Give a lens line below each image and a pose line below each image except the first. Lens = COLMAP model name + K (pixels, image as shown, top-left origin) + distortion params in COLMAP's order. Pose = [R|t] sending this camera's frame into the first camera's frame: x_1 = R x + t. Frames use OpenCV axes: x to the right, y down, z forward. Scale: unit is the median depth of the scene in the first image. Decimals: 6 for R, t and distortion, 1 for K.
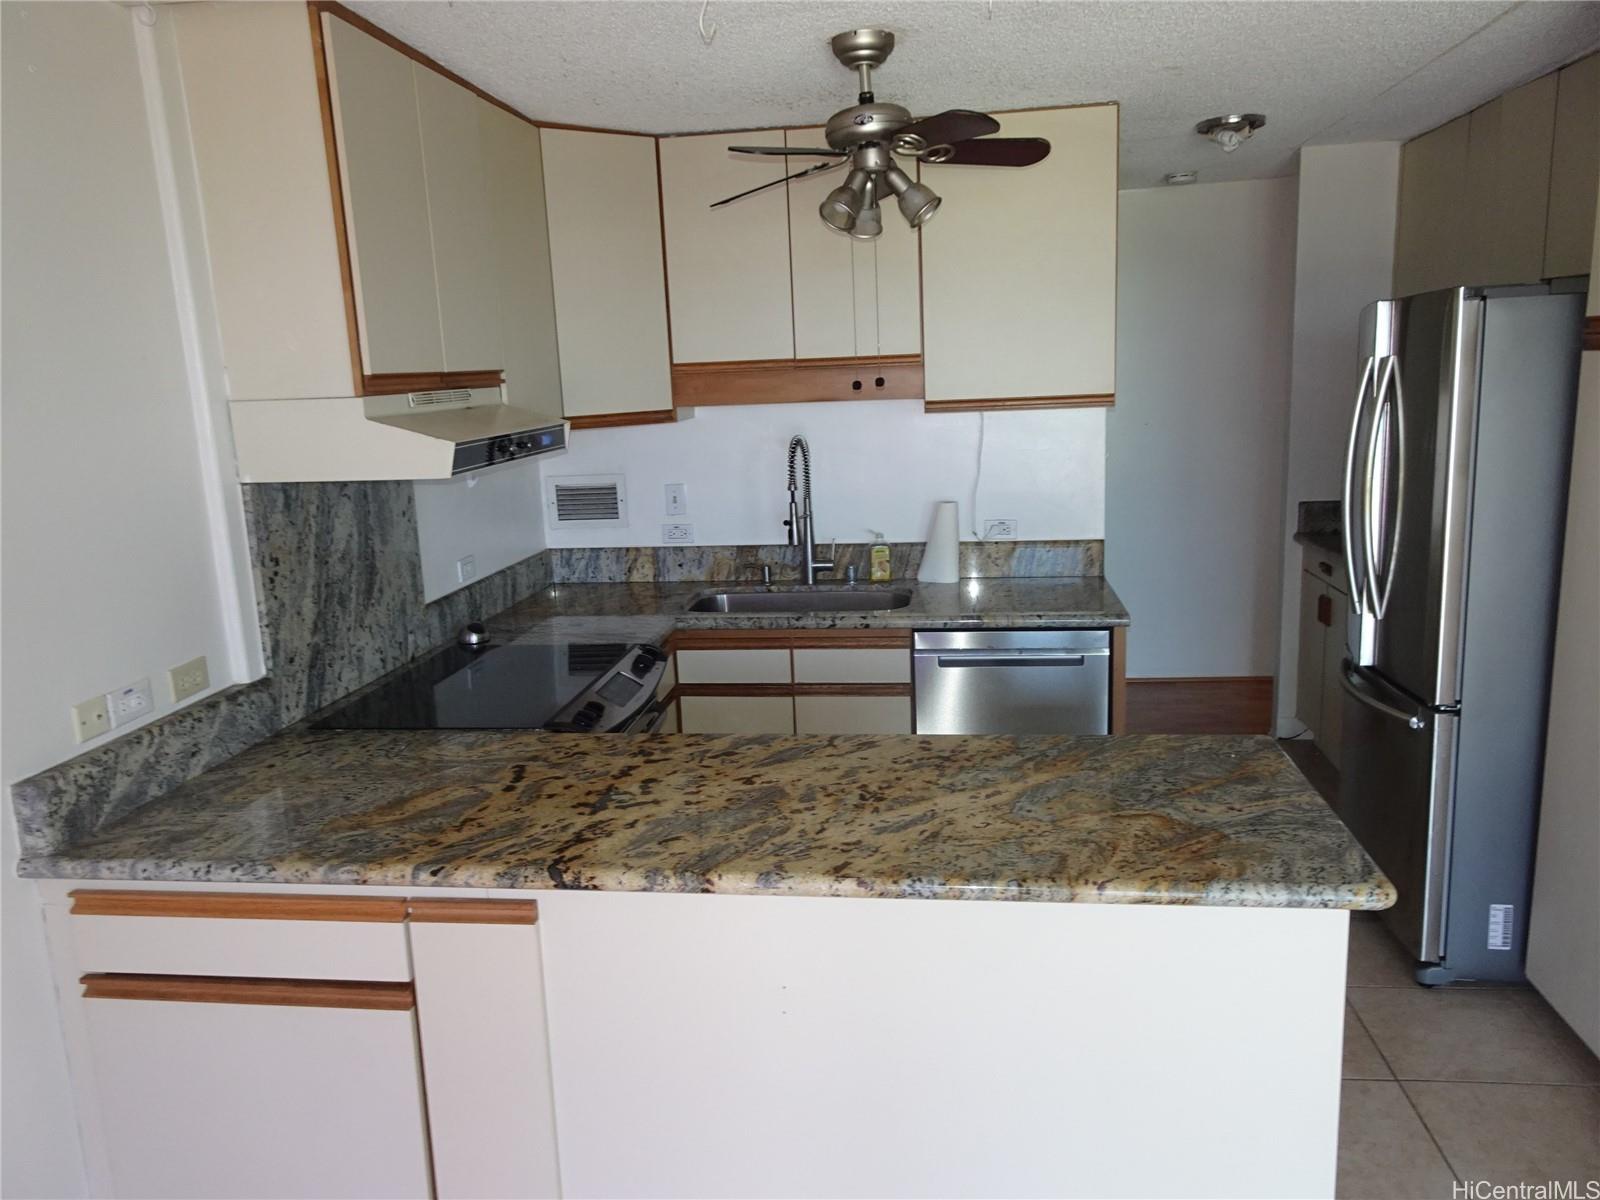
lens RADIAL K [[1166.1, 0, 802.3], [0, 1166.1, 600.2], [0, 0, 1]] dist [0.014506, 0.002665]
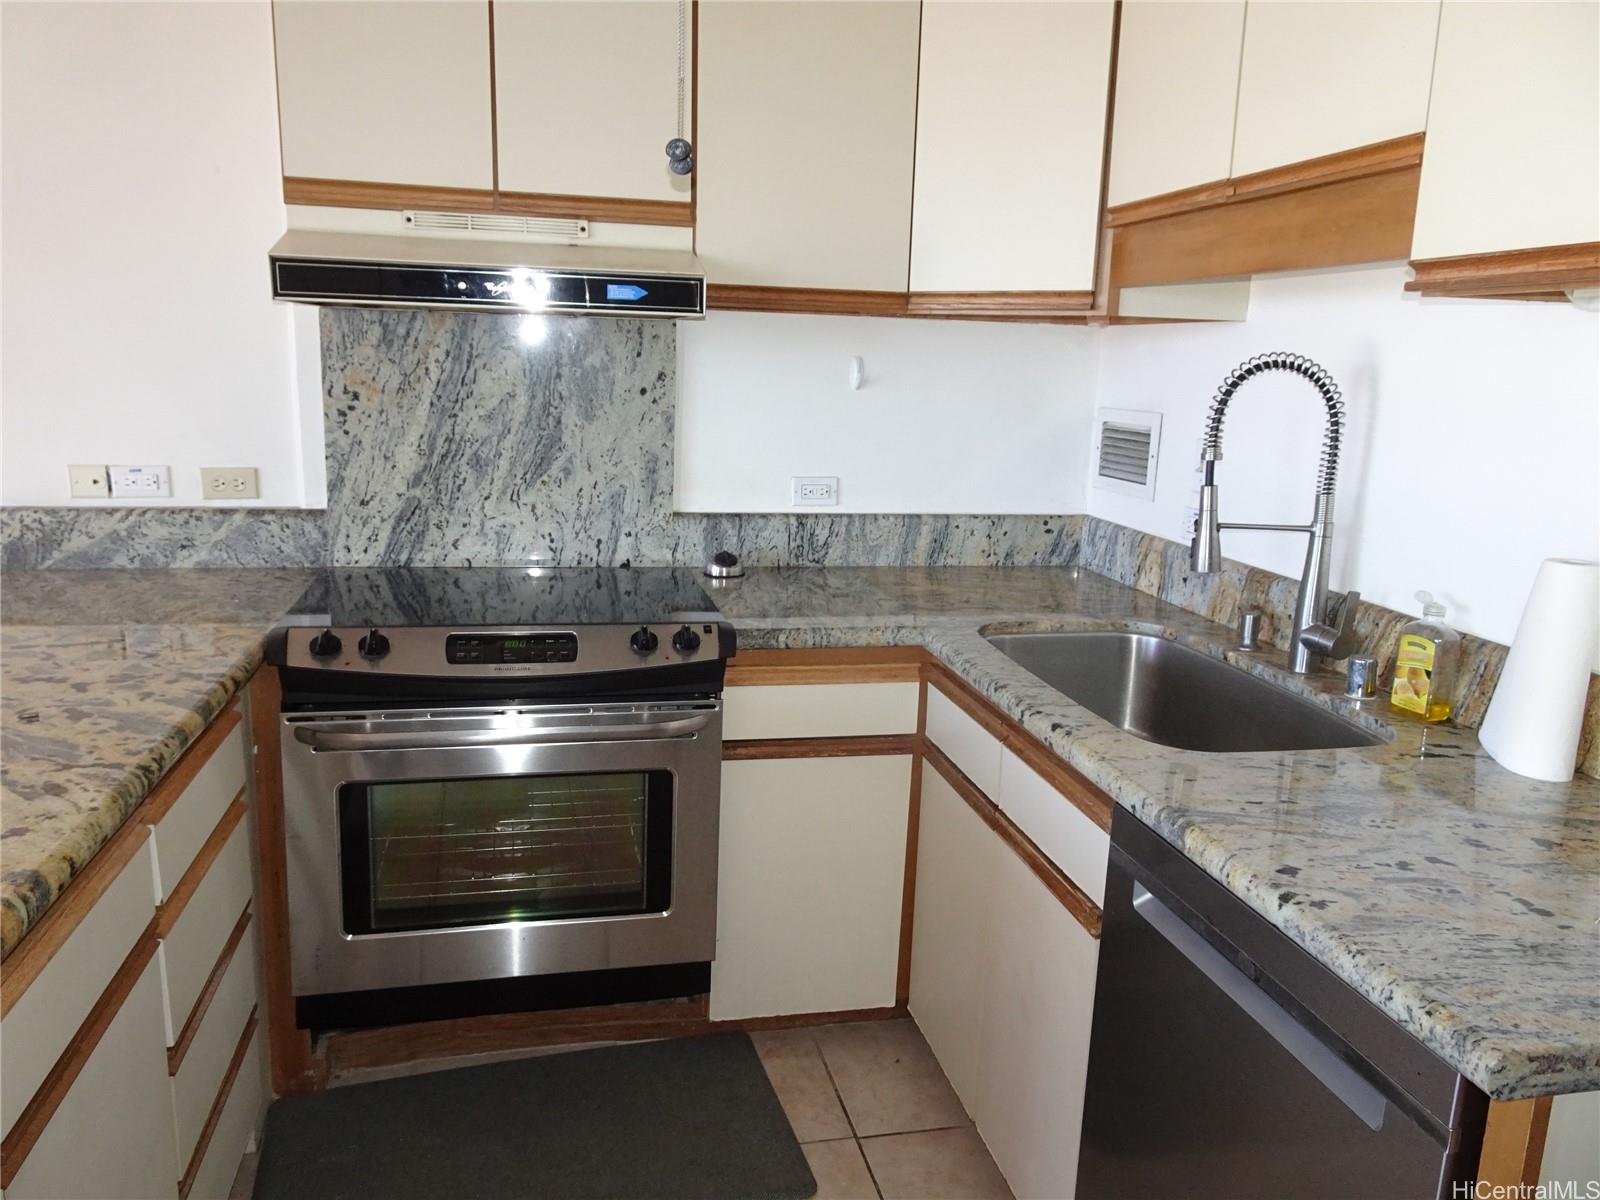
lens RADIAL K [[1166.1, 0, 800.6], [0, 1166.1, 594.1], [0, 0, 1]] dist [0.014506, 0.002665]
pose [[0.341523, 0.240656, -0.908541, 0.552251], [-0.234211, 0.957960, 0.165706, -0.115004], [0.910224, 0.156198, 0.383530, 0.936848]]
